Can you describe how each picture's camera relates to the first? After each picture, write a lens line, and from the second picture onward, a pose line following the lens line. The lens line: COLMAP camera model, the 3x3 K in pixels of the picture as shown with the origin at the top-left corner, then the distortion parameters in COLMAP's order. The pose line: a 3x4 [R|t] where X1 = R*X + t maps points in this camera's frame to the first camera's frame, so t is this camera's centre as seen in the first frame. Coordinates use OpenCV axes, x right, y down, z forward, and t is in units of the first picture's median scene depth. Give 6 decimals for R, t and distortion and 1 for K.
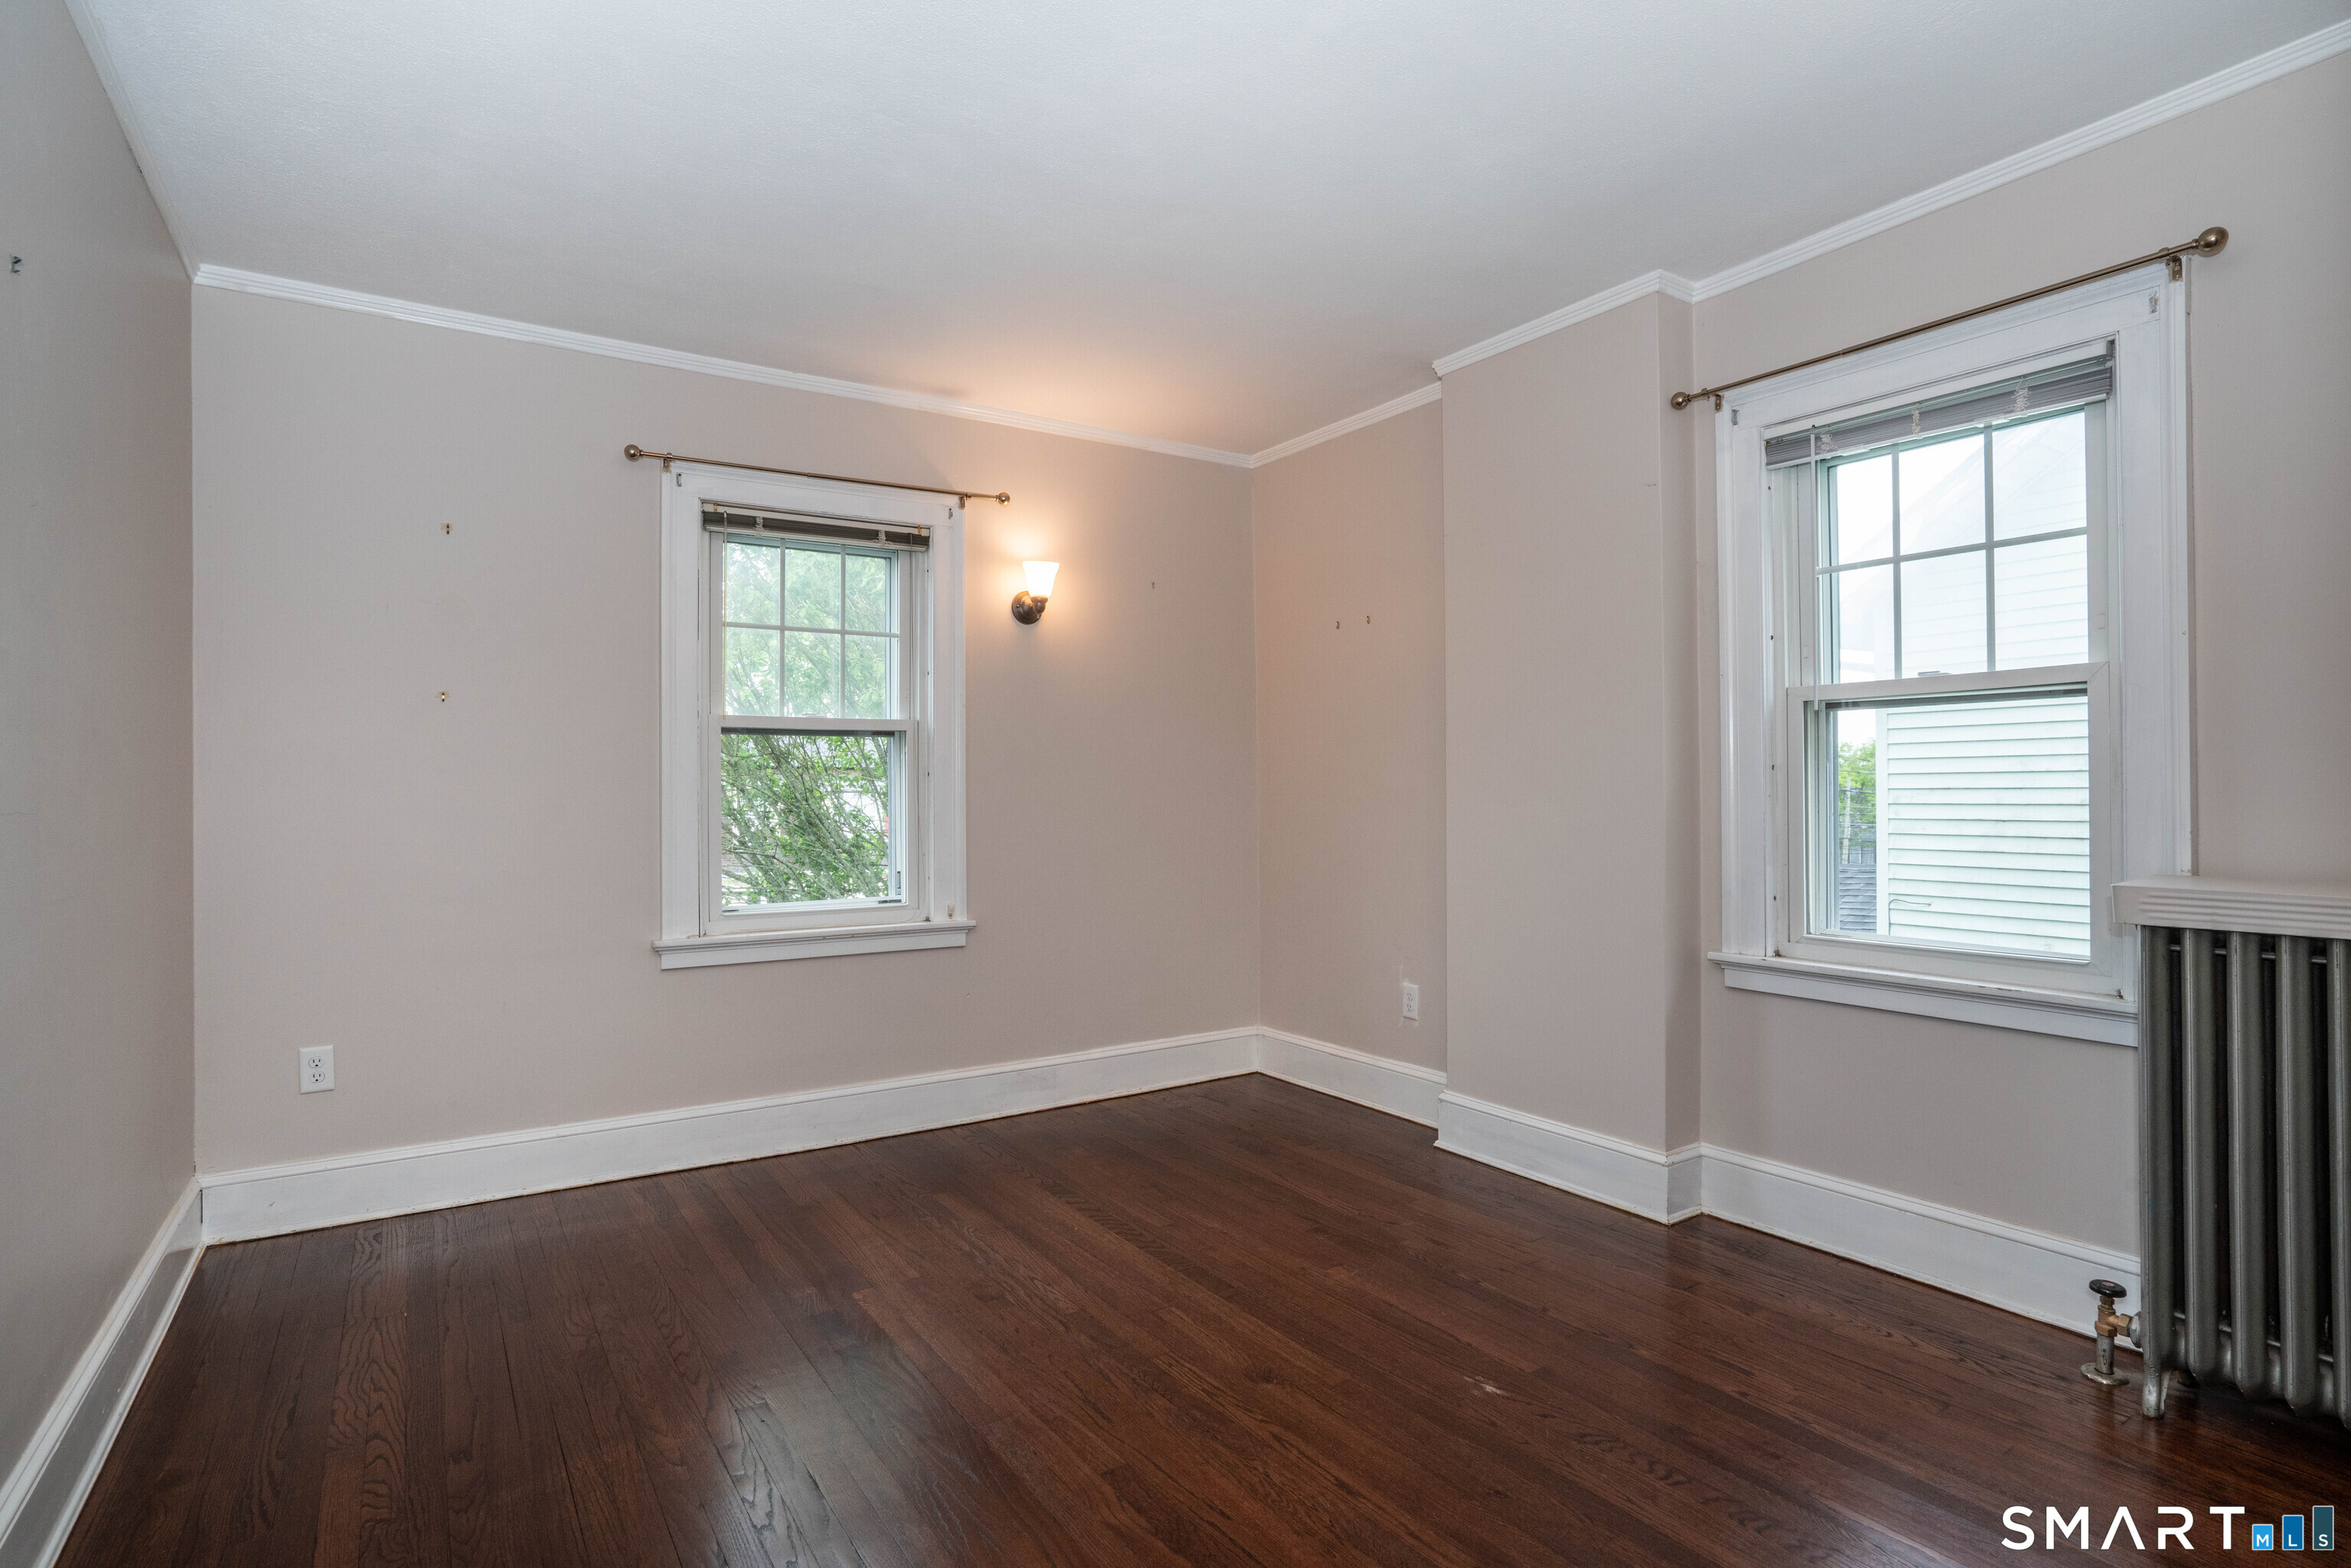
lens RADIAL K [[1193.7, 0, 1175.5], [0, 1193.7, 784.0], [0, 0, 1]] dist [-0.002900, -0.000348]
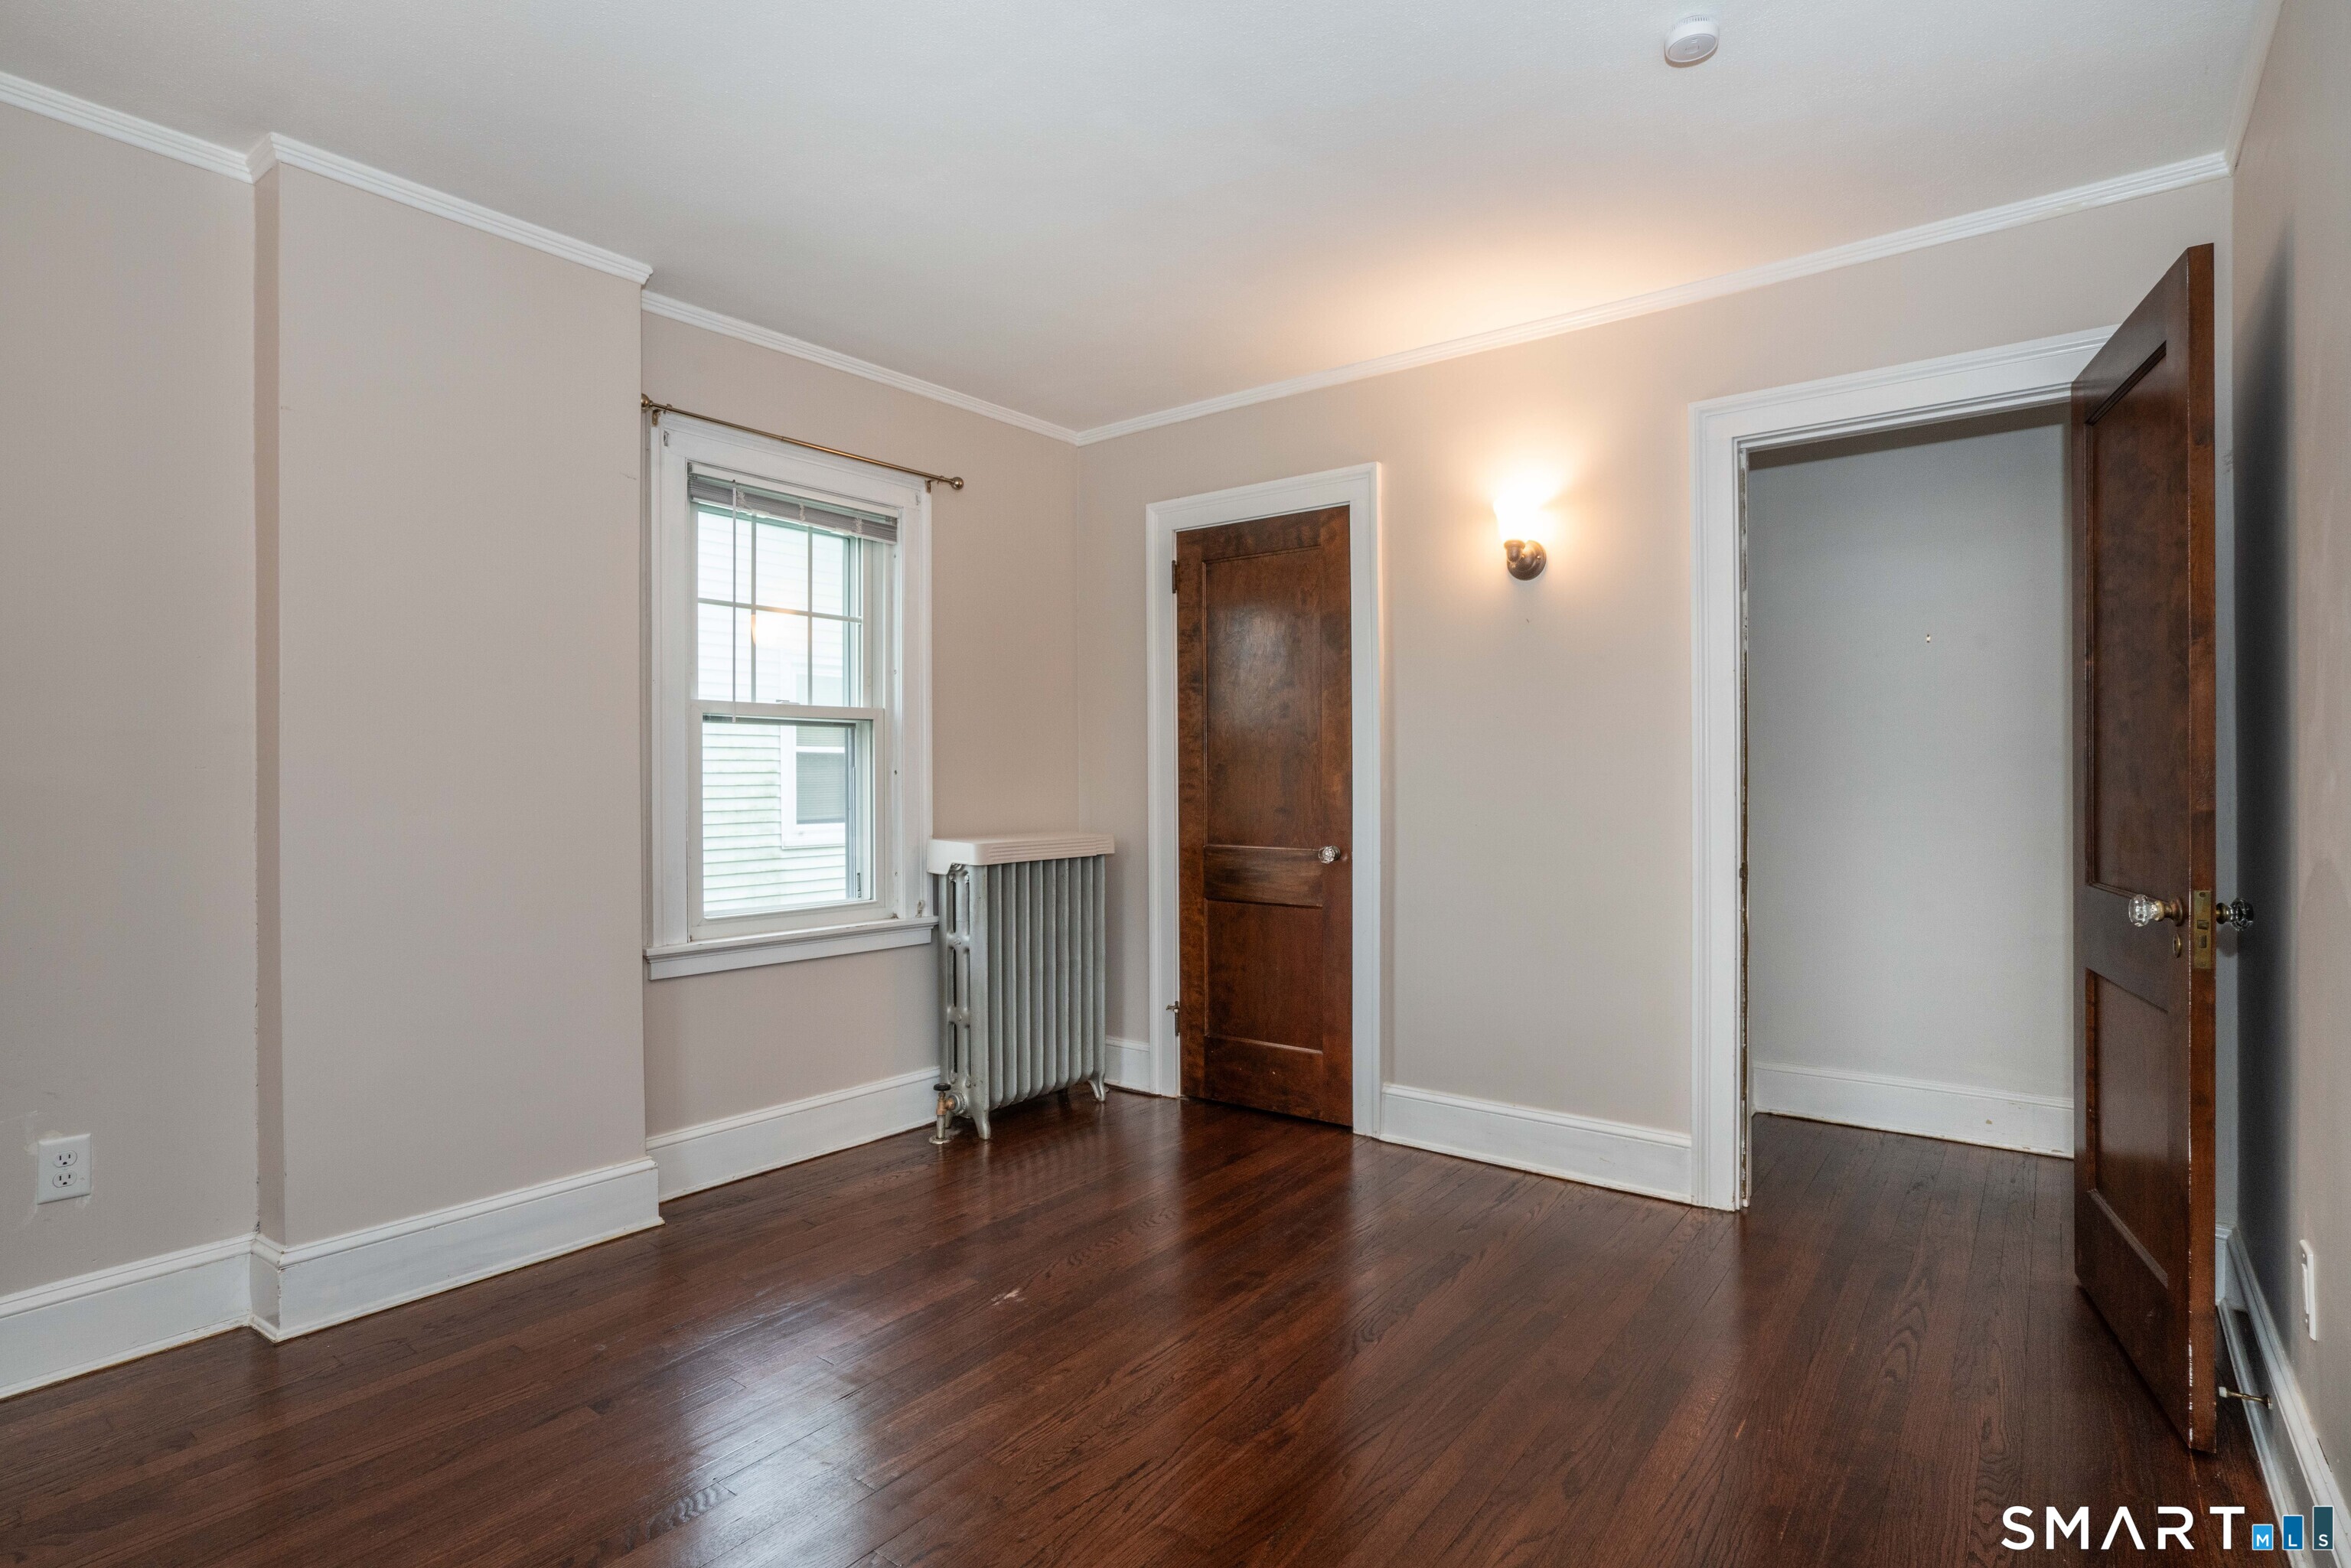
lens RADIAL K [[1193.7, 0, 1175.5], [0, 1193.7, 784.0], [0, 0, 1]] dist [-0.002900, -0.000348]
pose [[-0.319904, 0.003750, 0.947443, -0.723949], [-0.000174, 0.999992, -0.004017, 0.003075], [-0.947450, -0.001450, -0.319901, 0.972930]]
